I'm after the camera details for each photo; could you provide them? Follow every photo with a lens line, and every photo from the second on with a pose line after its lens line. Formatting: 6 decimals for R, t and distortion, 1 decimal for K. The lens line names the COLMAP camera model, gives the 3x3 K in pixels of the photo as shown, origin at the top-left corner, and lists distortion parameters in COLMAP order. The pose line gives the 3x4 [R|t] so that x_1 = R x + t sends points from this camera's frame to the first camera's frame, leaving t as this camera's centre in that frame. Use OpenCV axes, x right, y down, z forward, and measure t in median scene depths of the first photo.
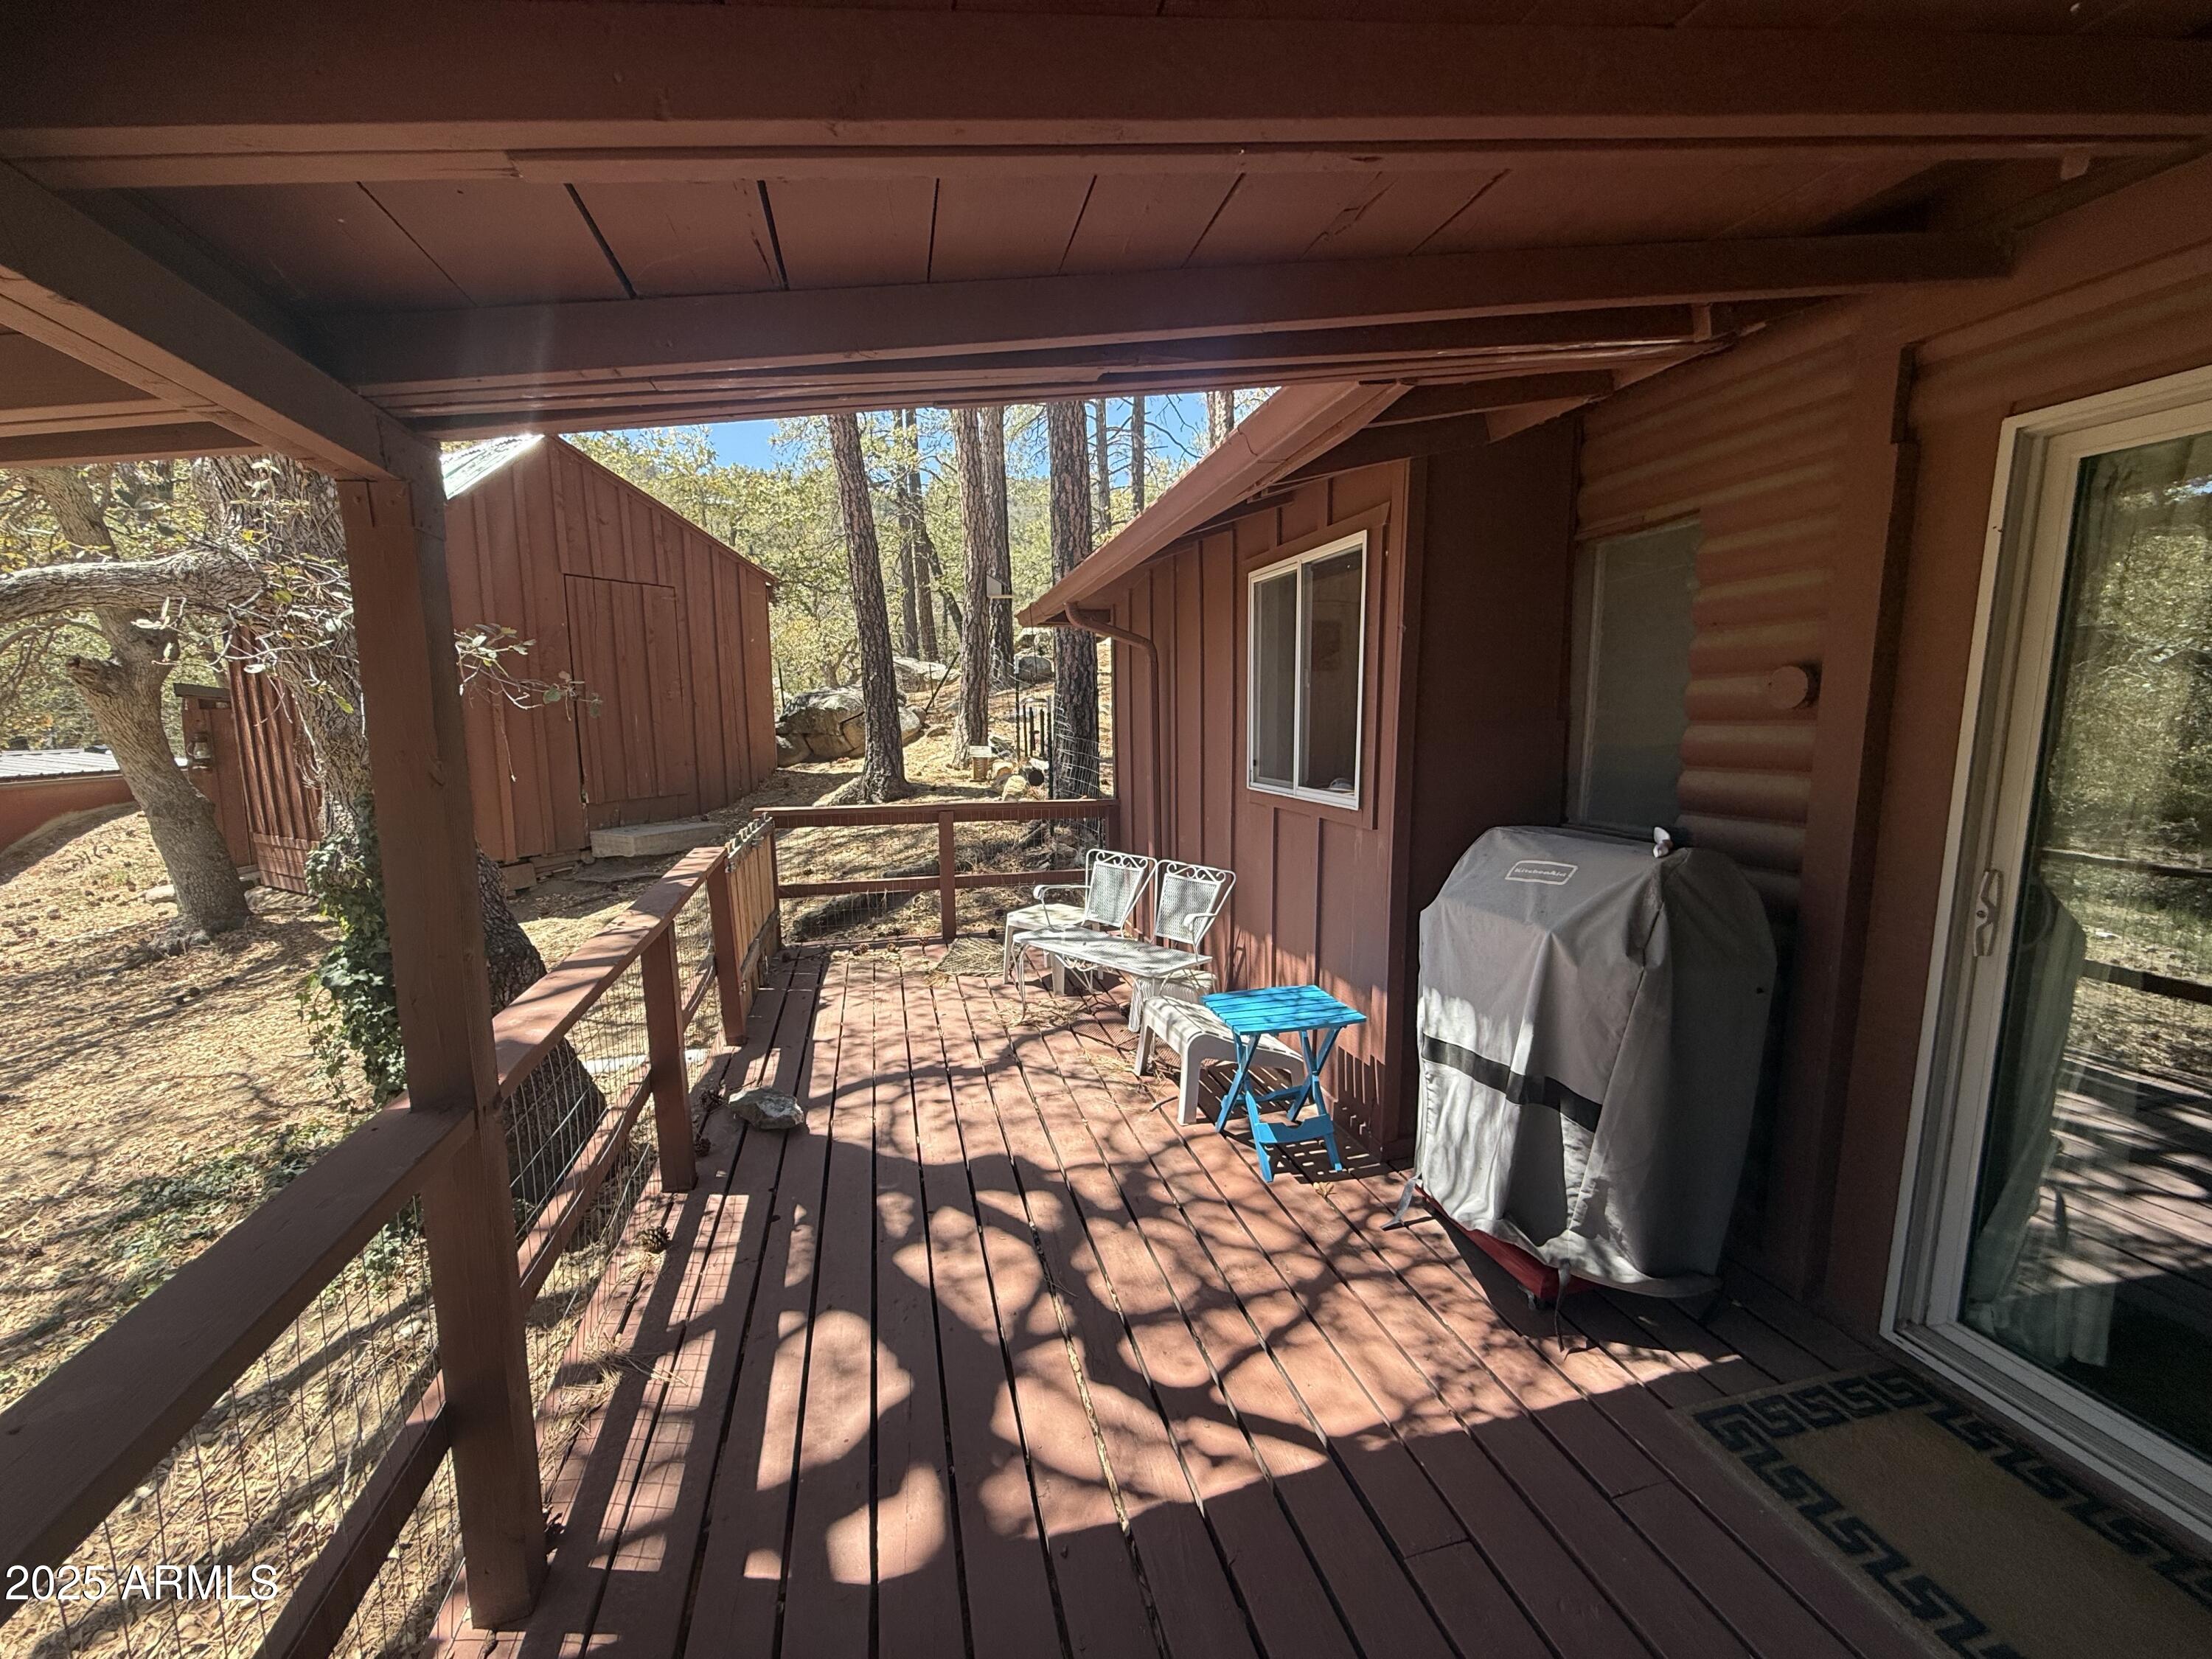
lens RADIAL K [[880.9, 0, 1109.5], [0, 880.9, 838.1], [0, 0, 1]] dist [0.001050, -0.000012]
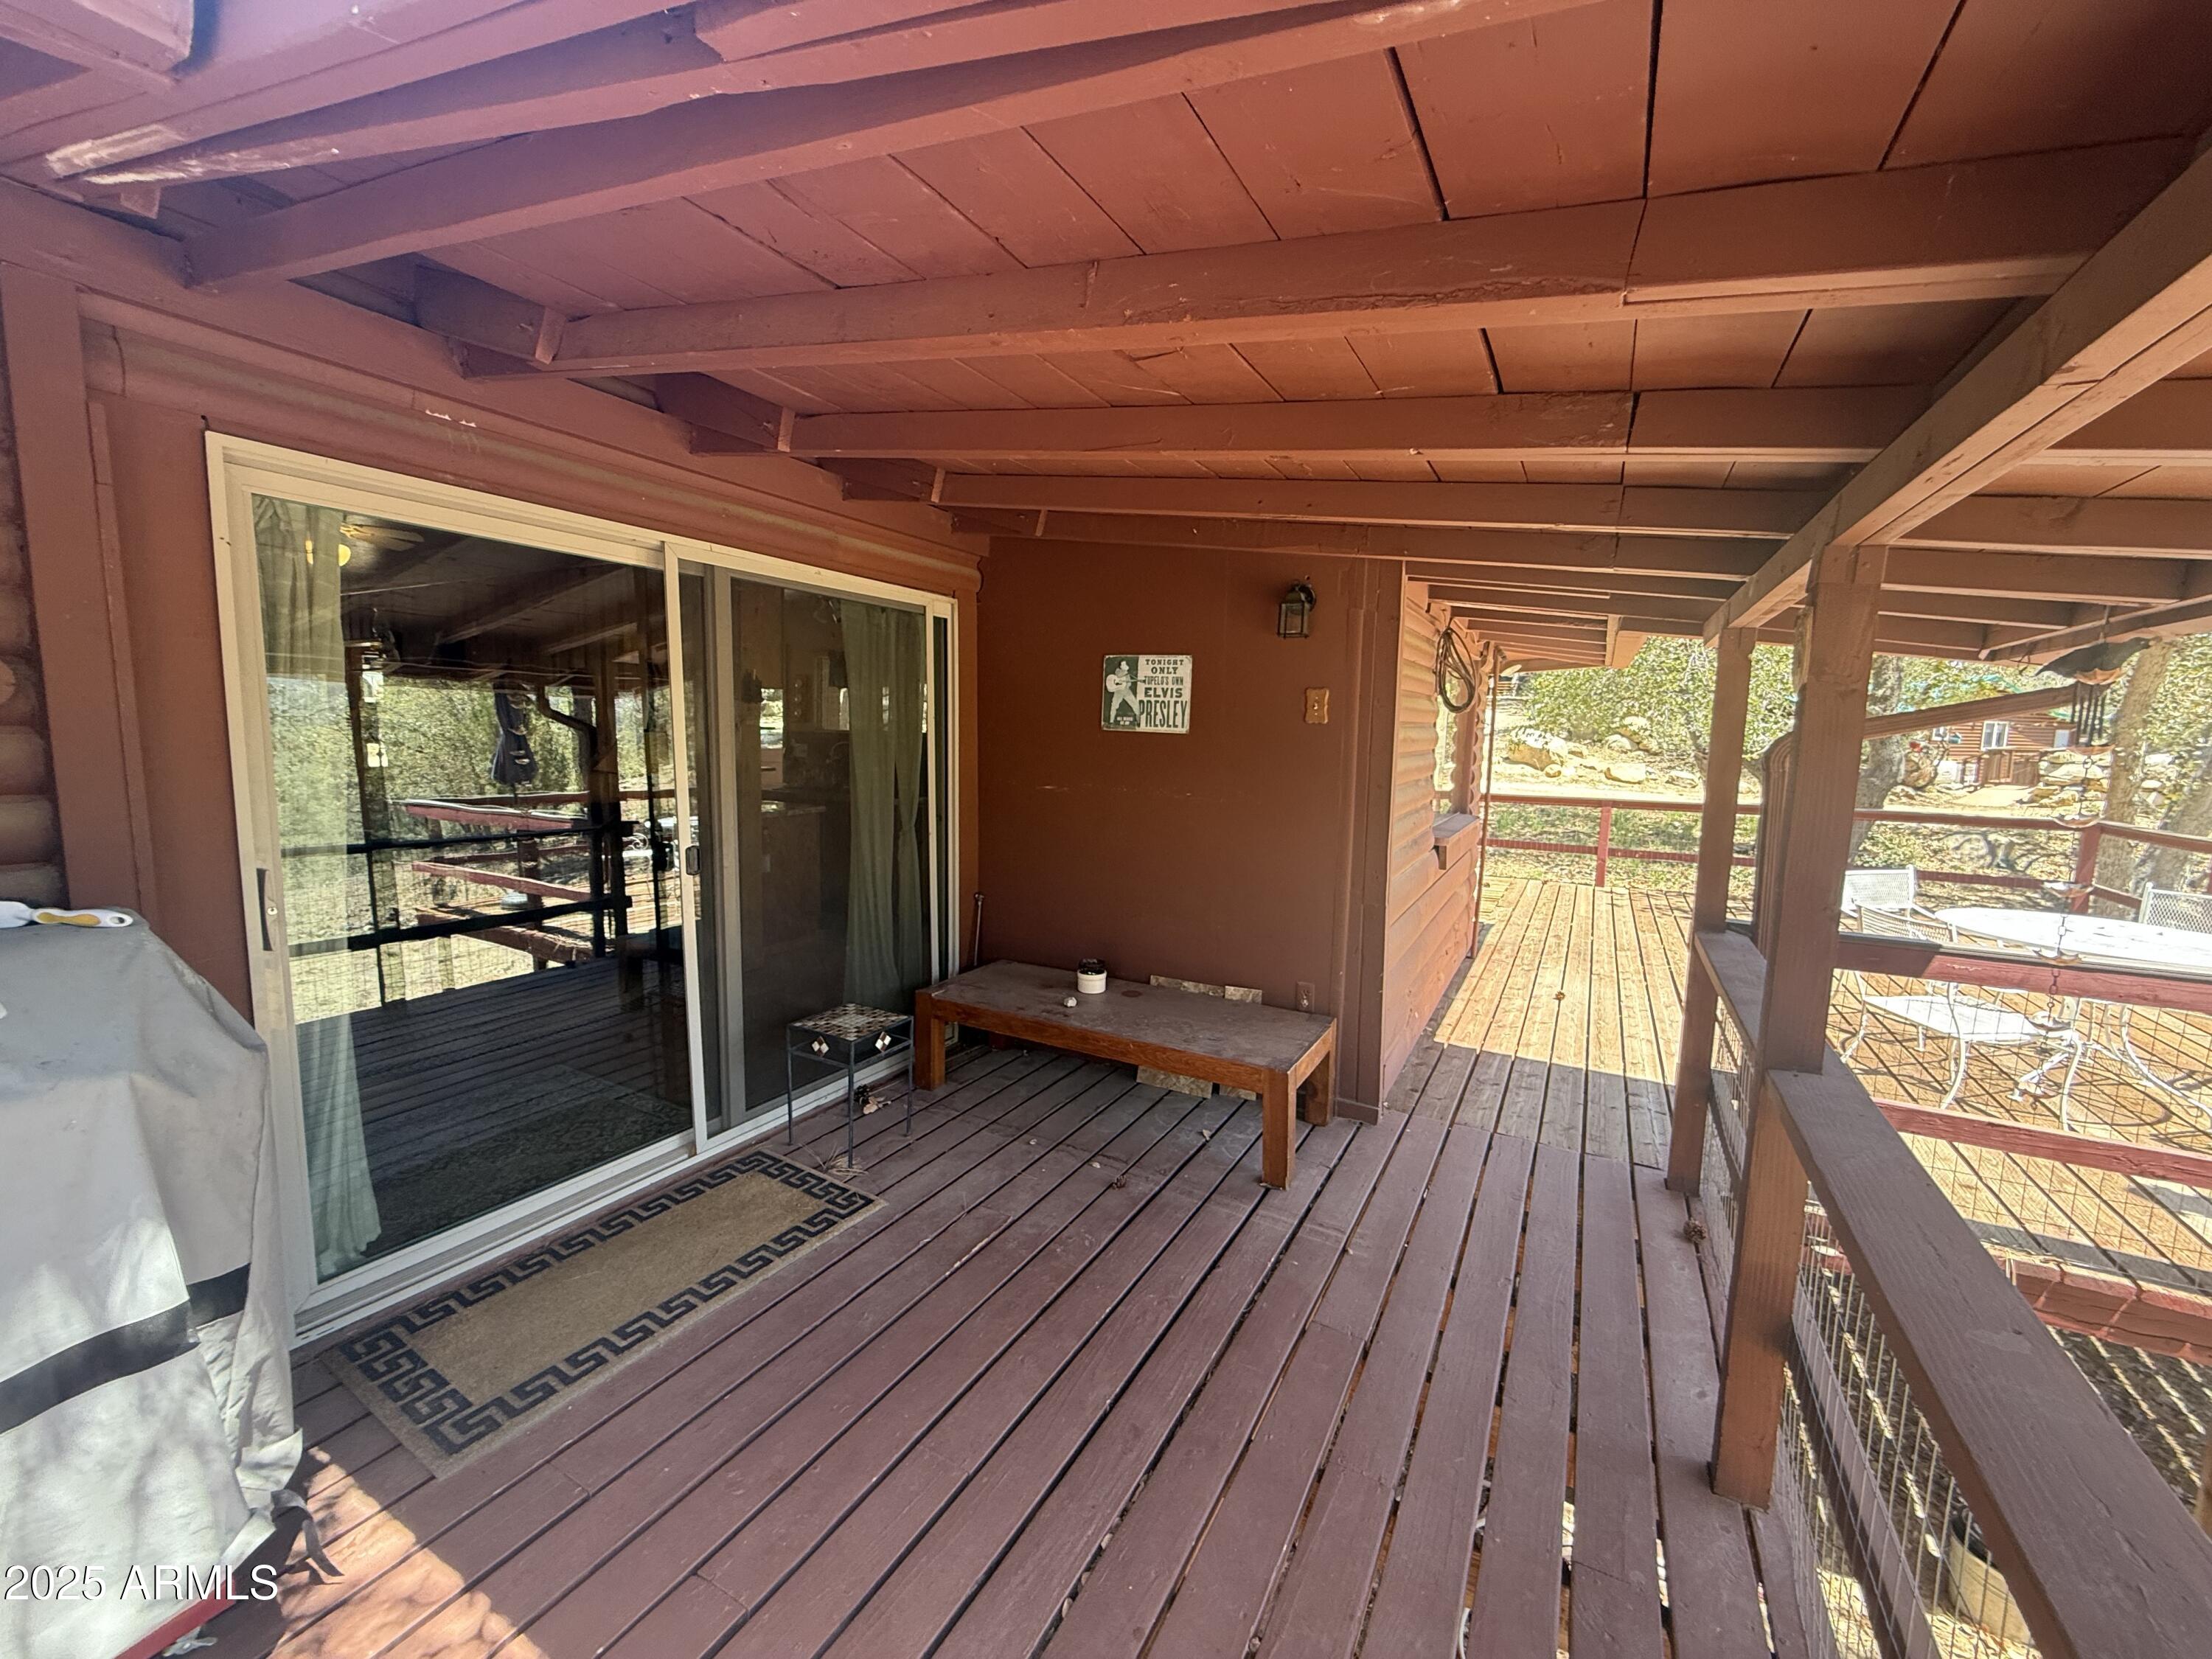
lens RADIAL K [[880.9, 0, 1108.1], [0, 880.9, 826.3], [0, 0, 1]] dist [0.001050, -0.000012]
pose [[-0.720527, -0.085834, 0.688094, -0.467093], [0.080970, 0.975107, 0.206423, -0.155096], [-0.688683, 0.204448, -0.695641, 1.076200]]
